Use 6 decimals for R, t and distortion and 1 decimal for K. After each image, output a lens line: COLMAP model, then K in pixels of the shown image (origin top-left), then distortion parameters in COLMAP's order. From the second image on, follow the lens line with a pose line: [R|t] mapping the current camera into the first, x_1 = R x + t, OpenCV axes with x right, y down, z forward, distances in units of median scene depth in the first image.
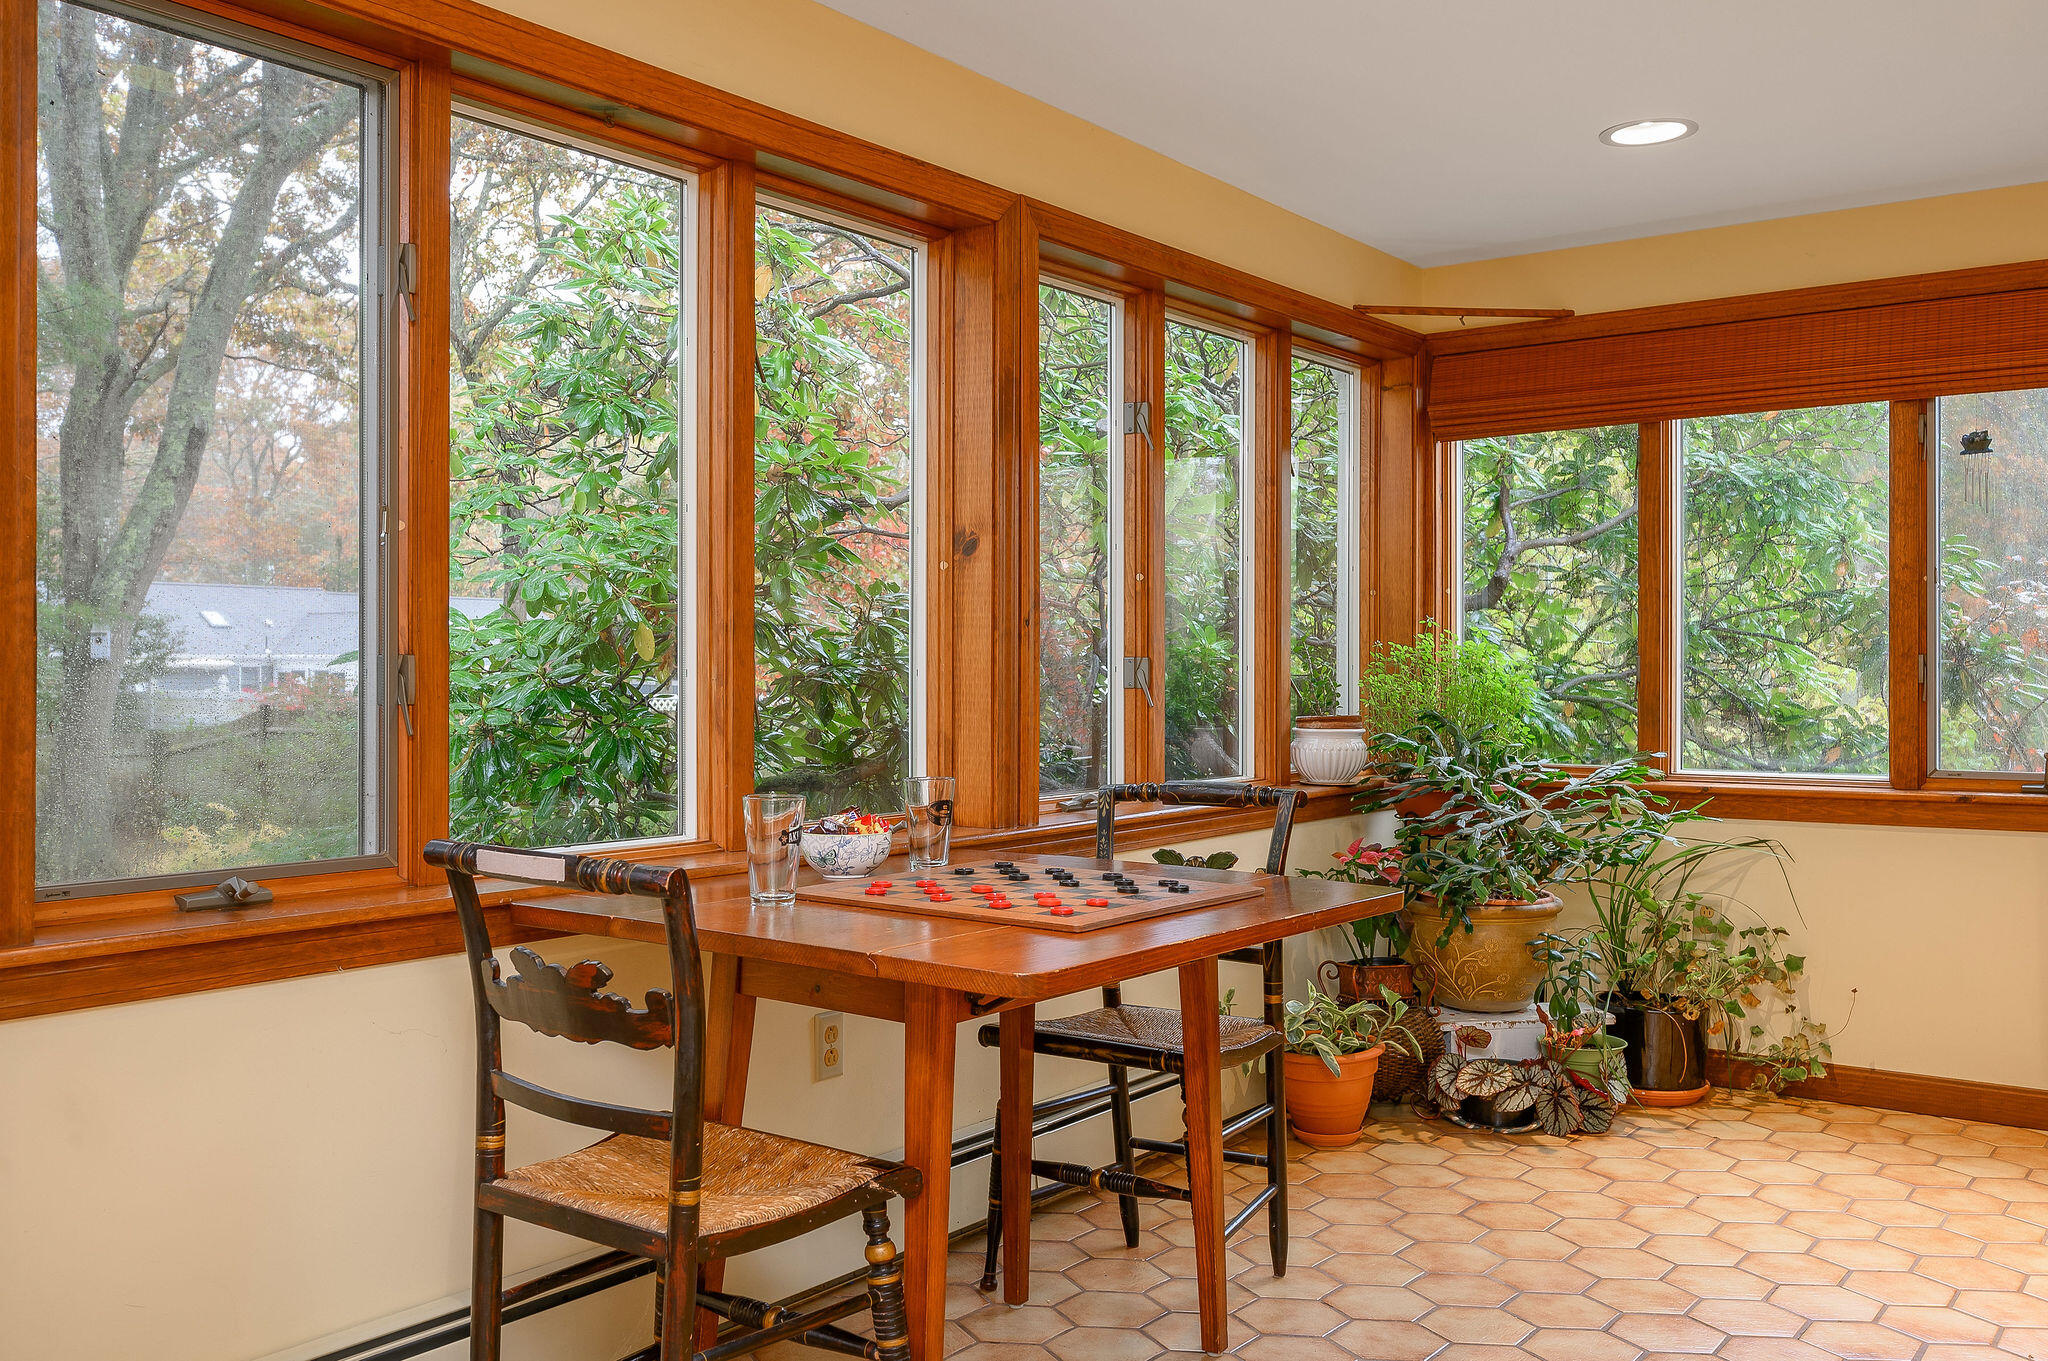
lens RADIAL K [[1808.8, 0, 1024.0], [0, 1808.8, 680.5], [0, 0, 1]] dist [0.000685, -0.000935]
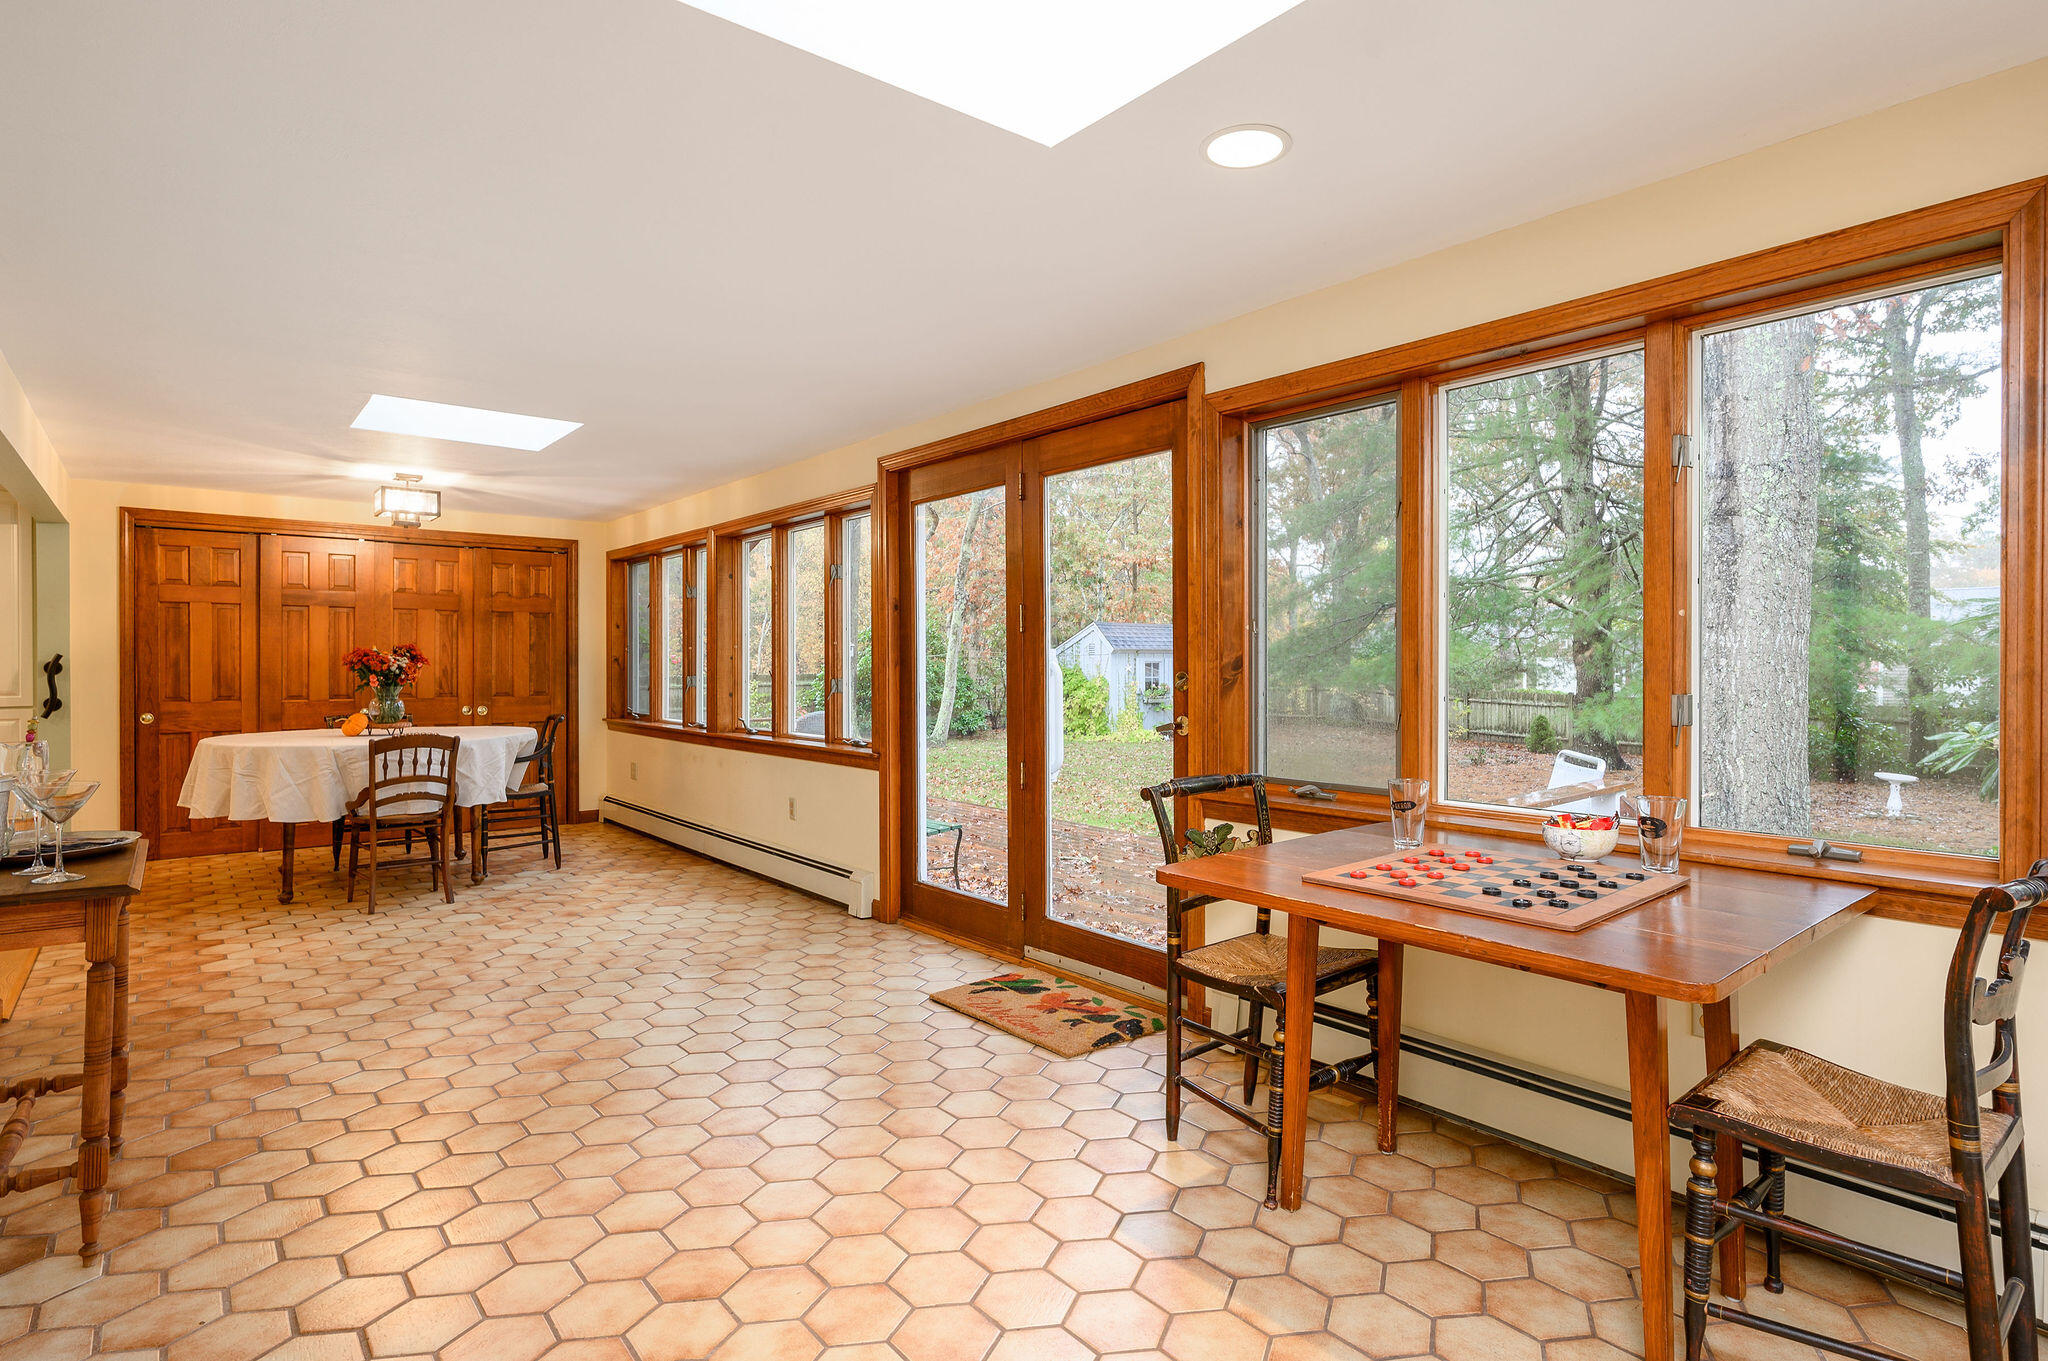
lens RADIAL K [[1027.1, 0, 1017.8], [0, 1027.1, 680.1], [0, 0, 1]] dist [-0.001046, -0.000187]
pose [[-0.242290, 0.014463, -0.970096, 0.481036], [-0.005801, 0.999849, 0.016356, -0.023364], [0.970186, 0.009590, -0.242170, 0.503359]]
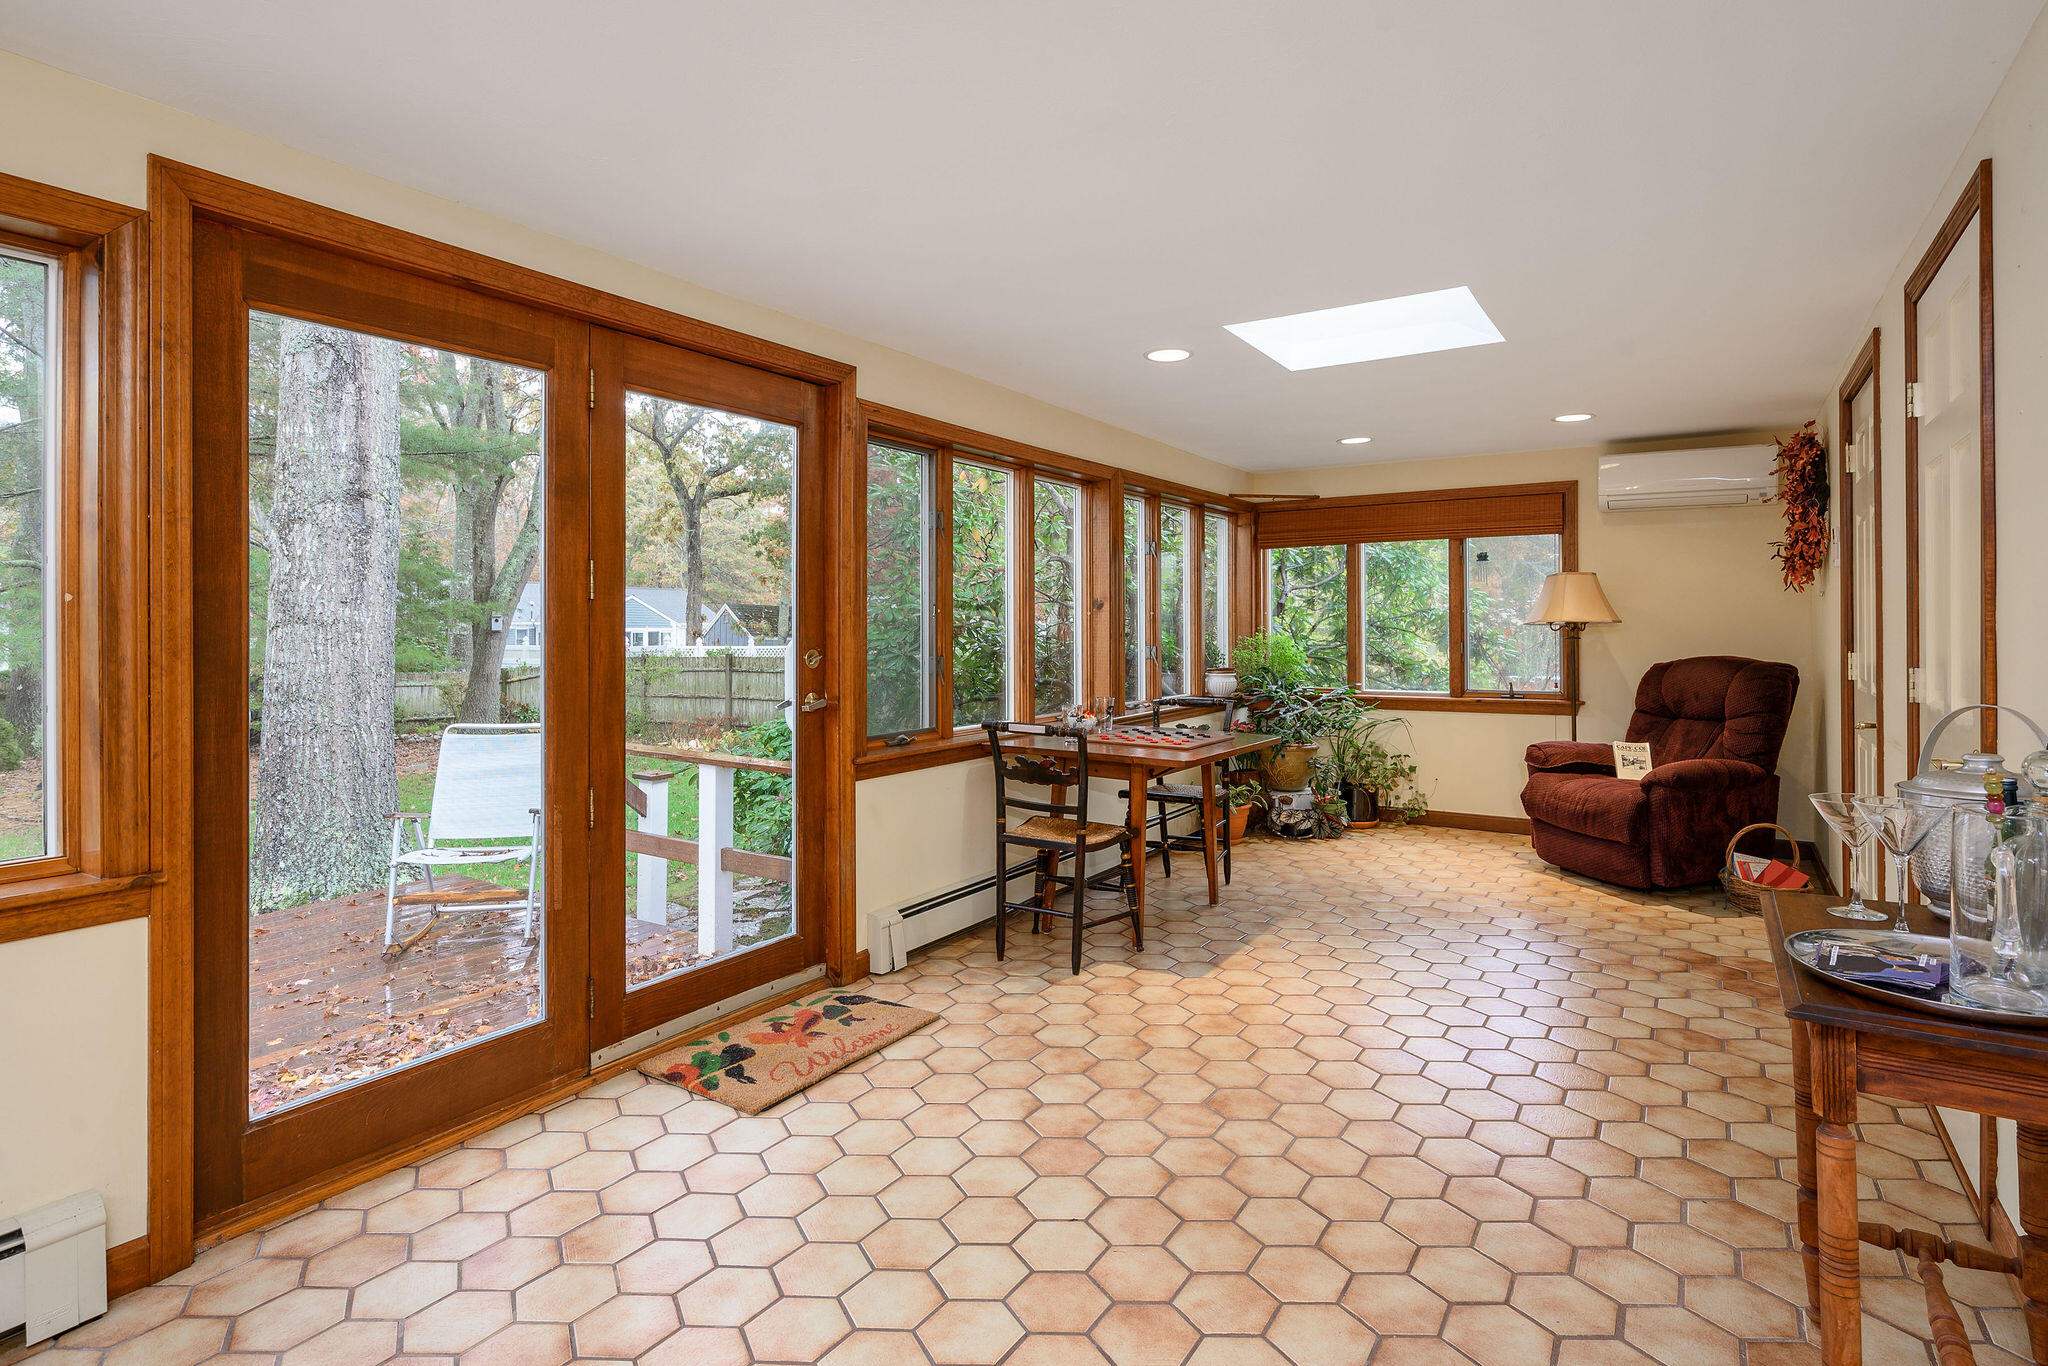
lens RADIAL K [[1043.9, 0, 1045.9], [0, 1043.9, 623.1], [0, 0, 1]] dist [-0.001207, -0.000380]
pose [[0.997144, -0.003717, 0.075431, -0.175816], [0.004469, 0.999942, -0.009803, -0.028990], [-0.075391, 0.010112, 0.997103, -0.374612]]
